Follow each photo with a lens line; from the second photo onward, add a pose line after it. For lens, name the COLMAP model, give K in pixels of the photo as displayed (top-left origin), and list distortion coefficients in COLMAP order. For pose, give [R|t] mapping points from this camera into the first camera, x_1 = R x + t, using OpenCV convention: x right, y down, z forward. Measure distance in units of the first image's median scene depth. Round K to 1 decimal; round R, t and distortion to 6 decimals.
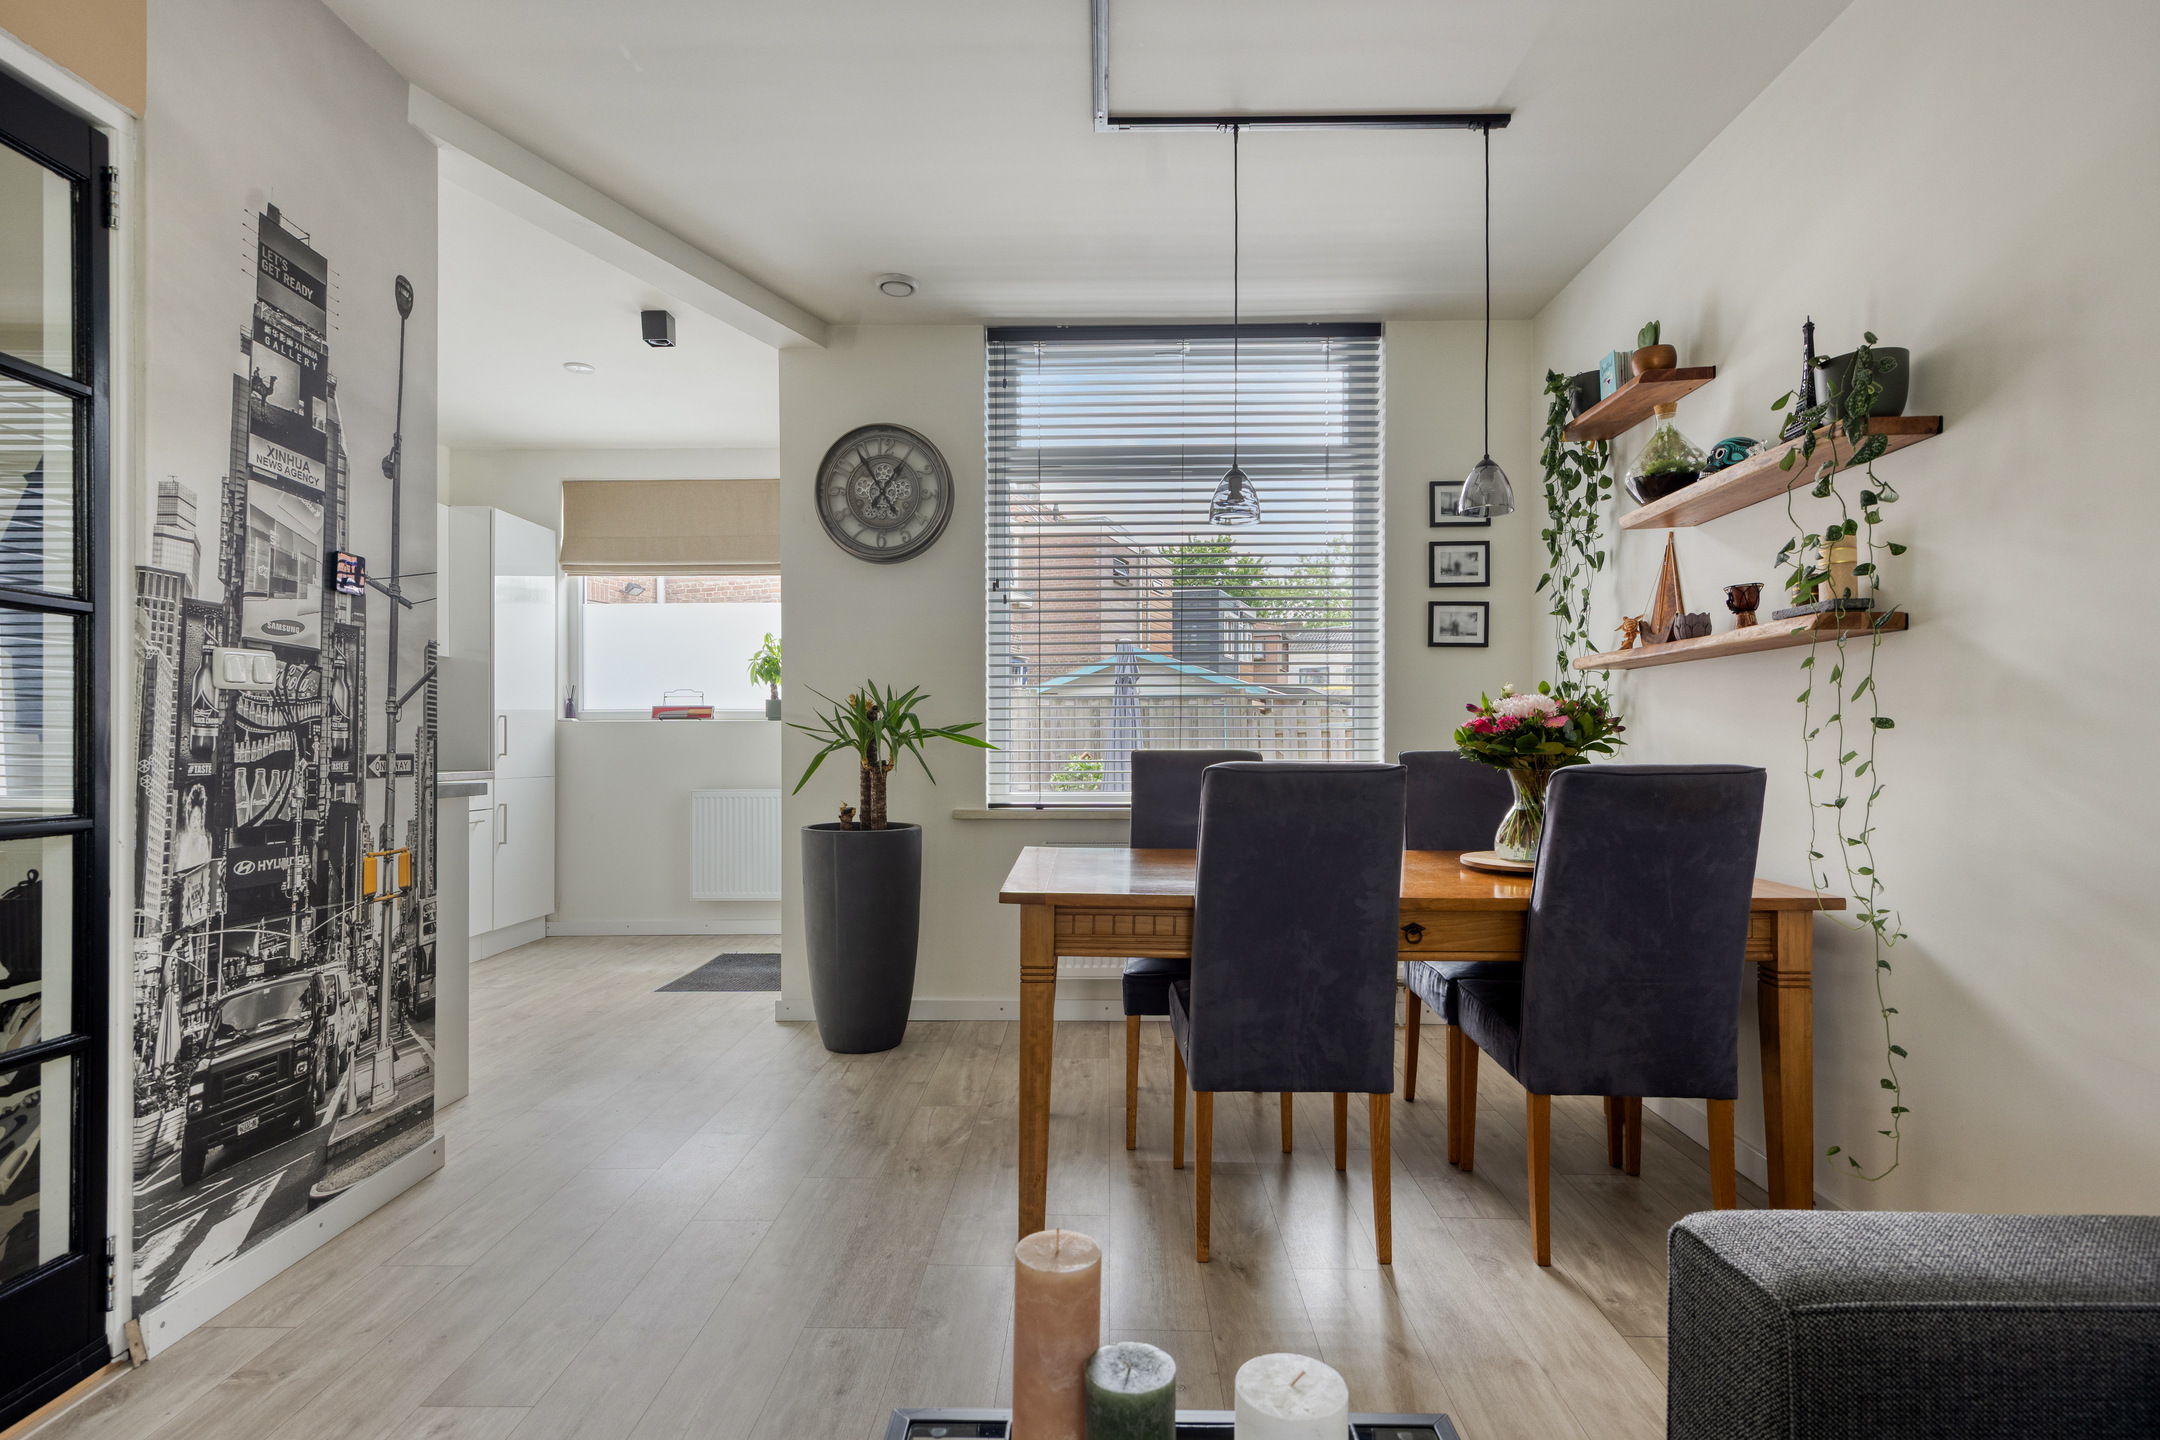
lens RADIAL K [[1113.3, 0, 1074.3], [0, 1113.3, 734.5], [0, 0, 1]] dist [0.030937, 0.000202]
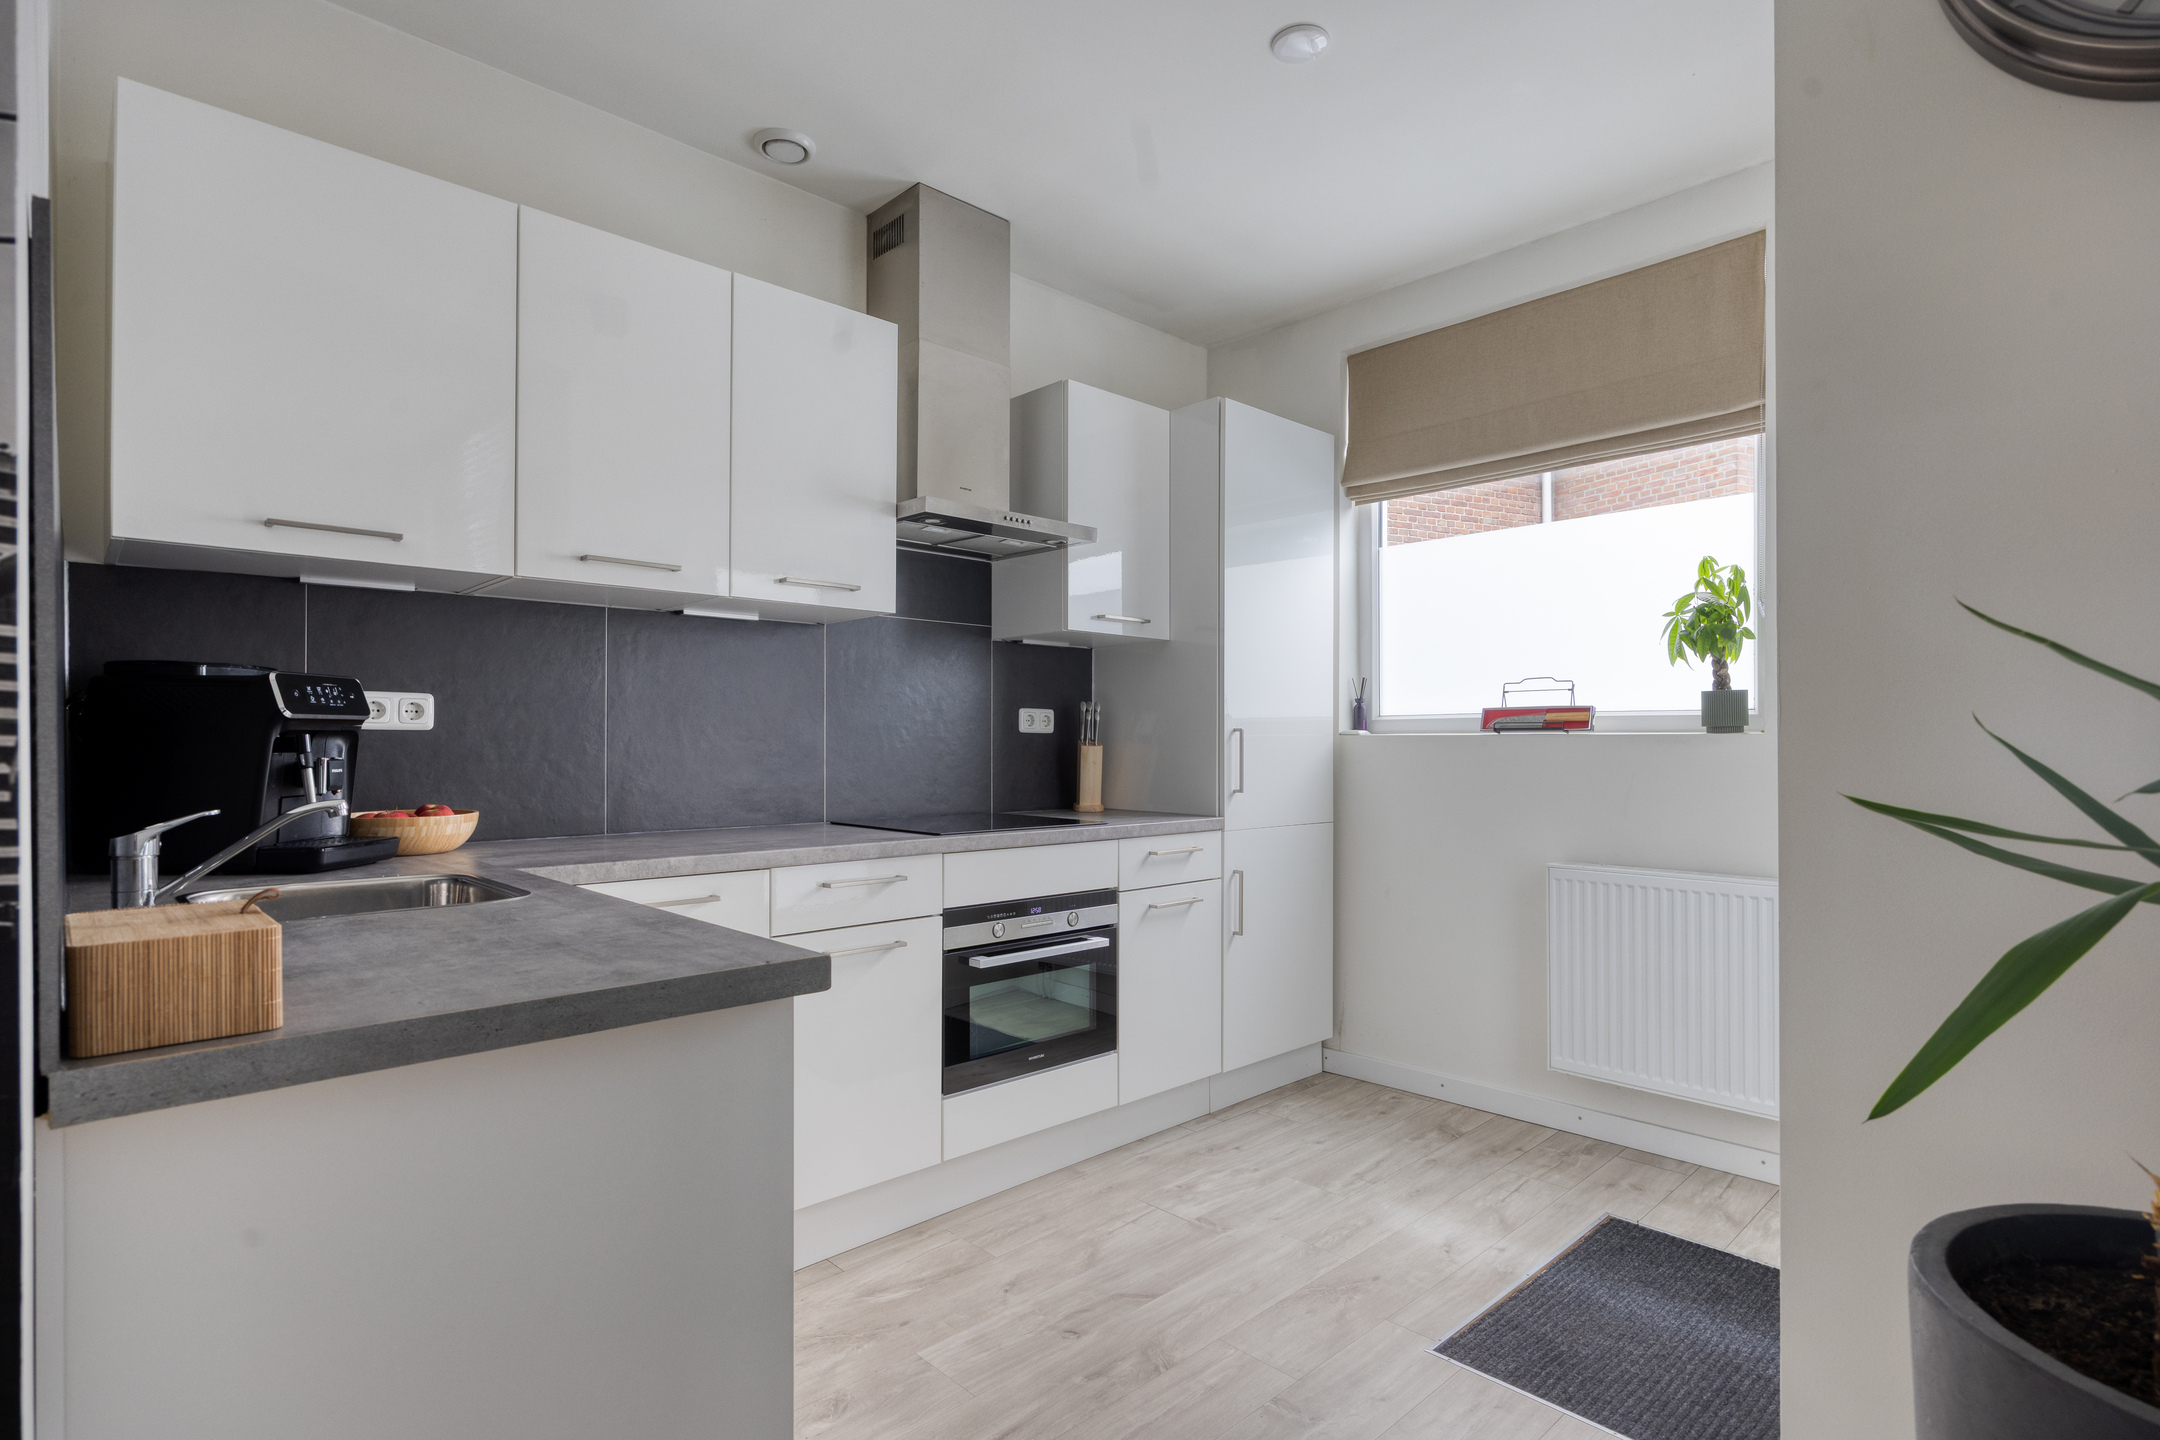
lens RADIAL K [[1081.9, 0, 1083.6], [0, 1081.9, 740.9], [0, 0, 1]] dist [0.000142, -0.012403]
pose [[0.717132, 0.003146, -0.696930, -0.138276], [0.002632, 0.999970, 0.007222, -0.013236], [0.696932, -0.007014, 0.717103, 0.461528]]
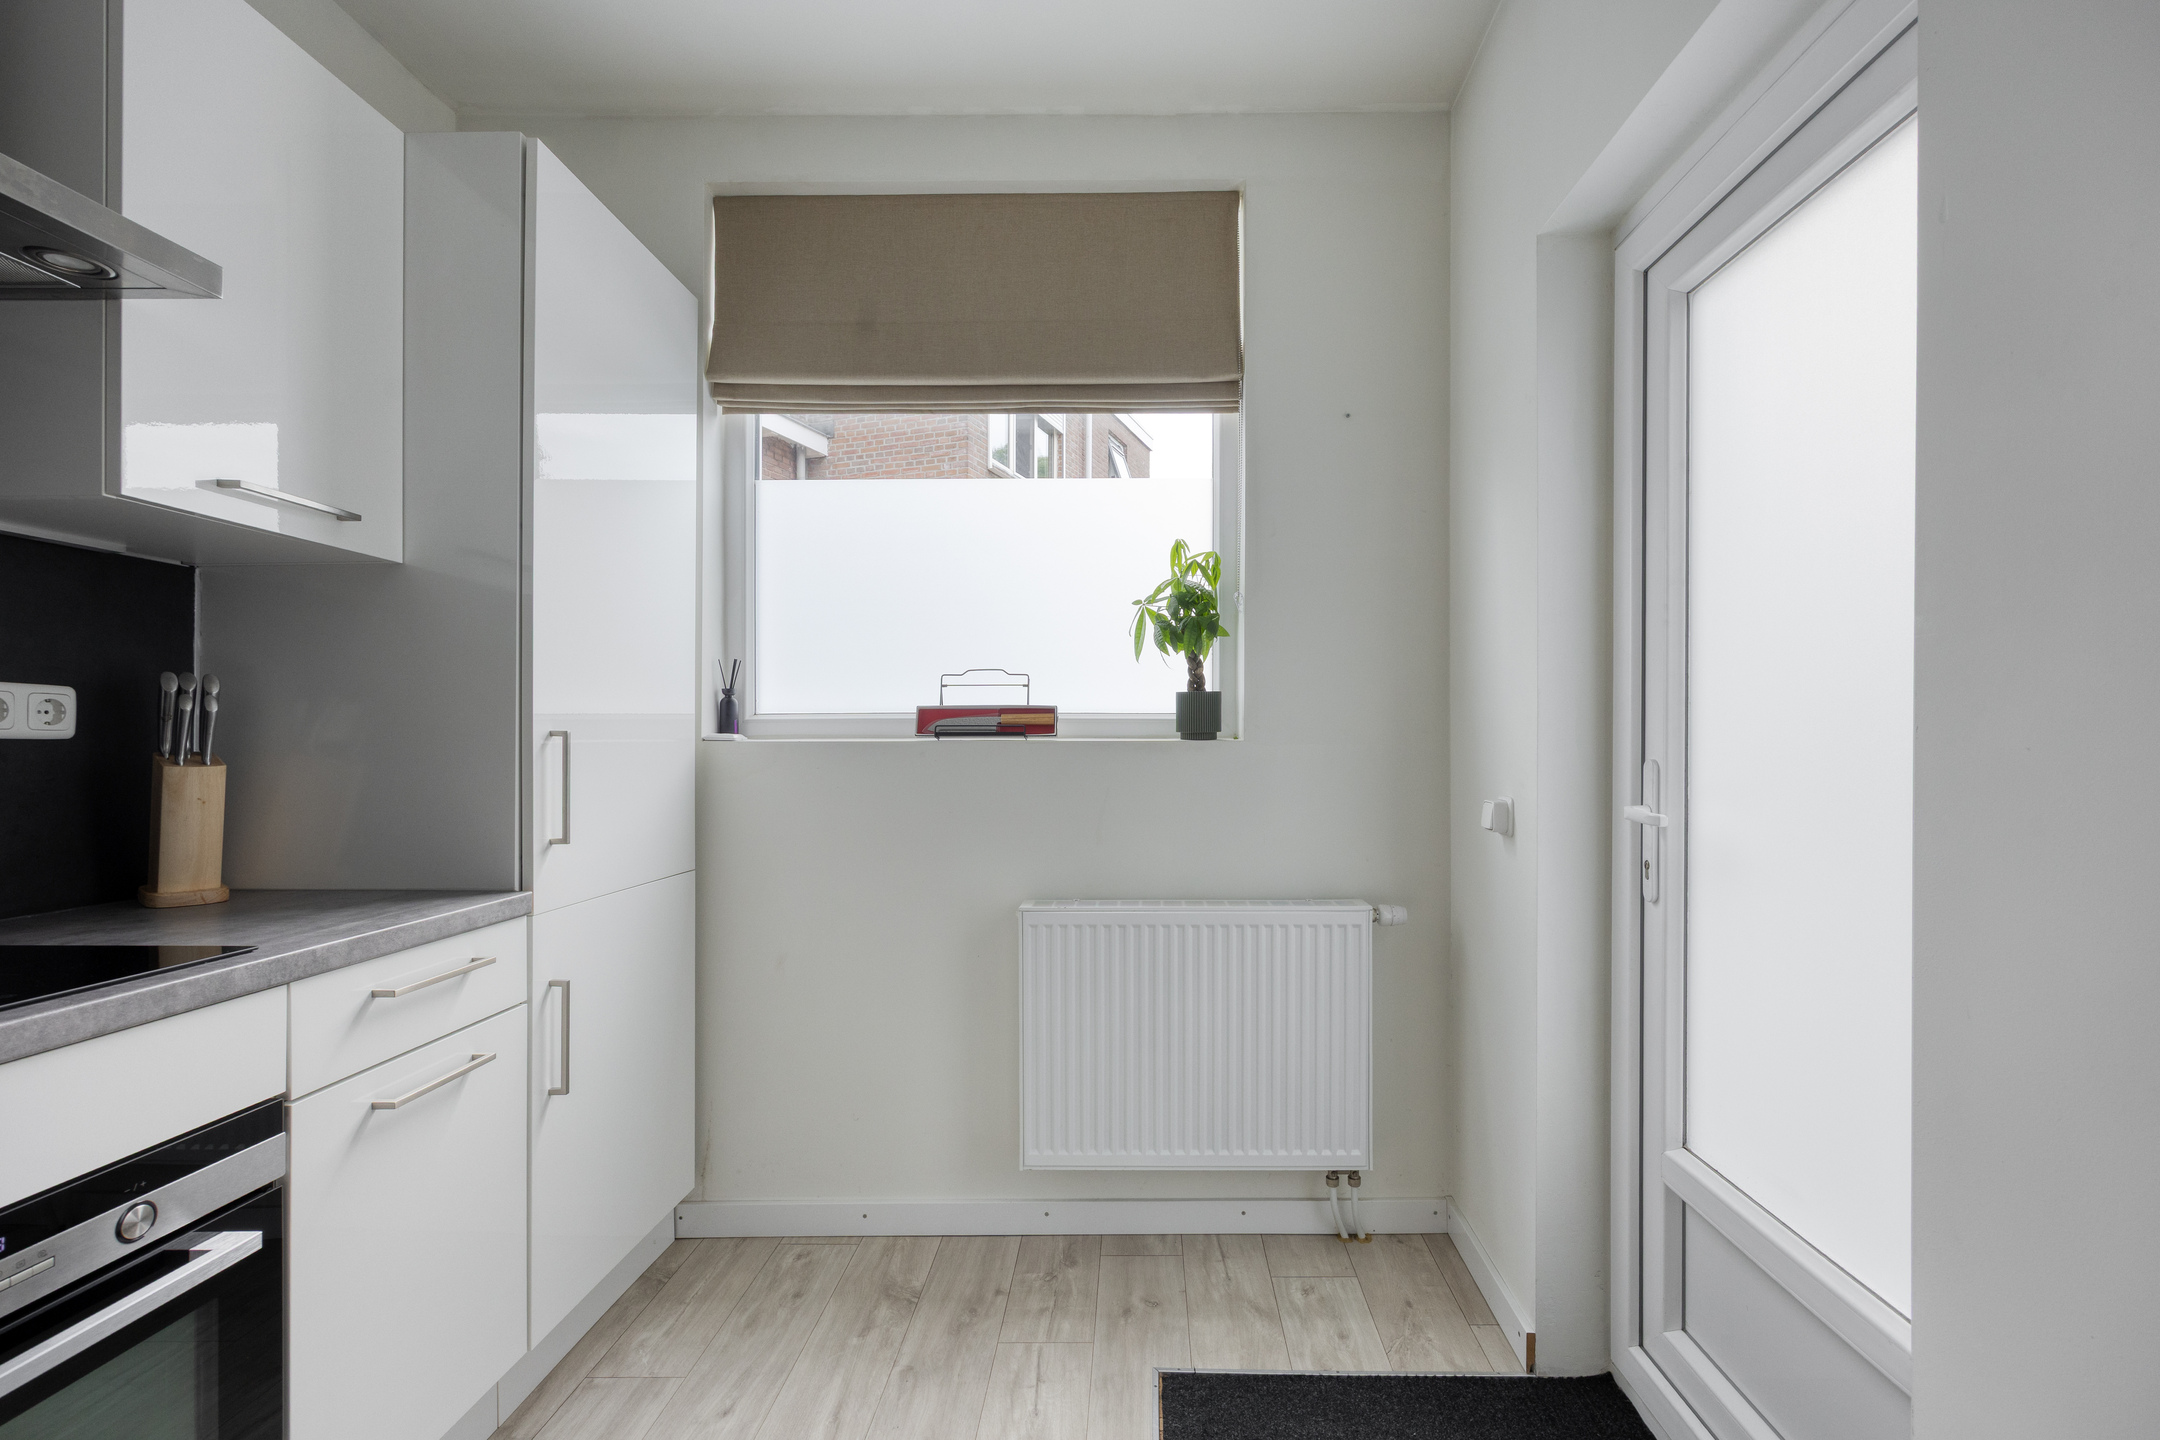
lens RADIAL K [[951.7, 0, 1145.8], [0, 951.7, 737.2], [0, 0, 1]] dist [-0.002888, -0.000138]
pose [[0.999388, 0.001520, 0.034948, -0.302412], [-0.001653, 0.999991, 0.003779, -0.014865], [-0.034942, -0.003835, 0.999382, 0.627109]]
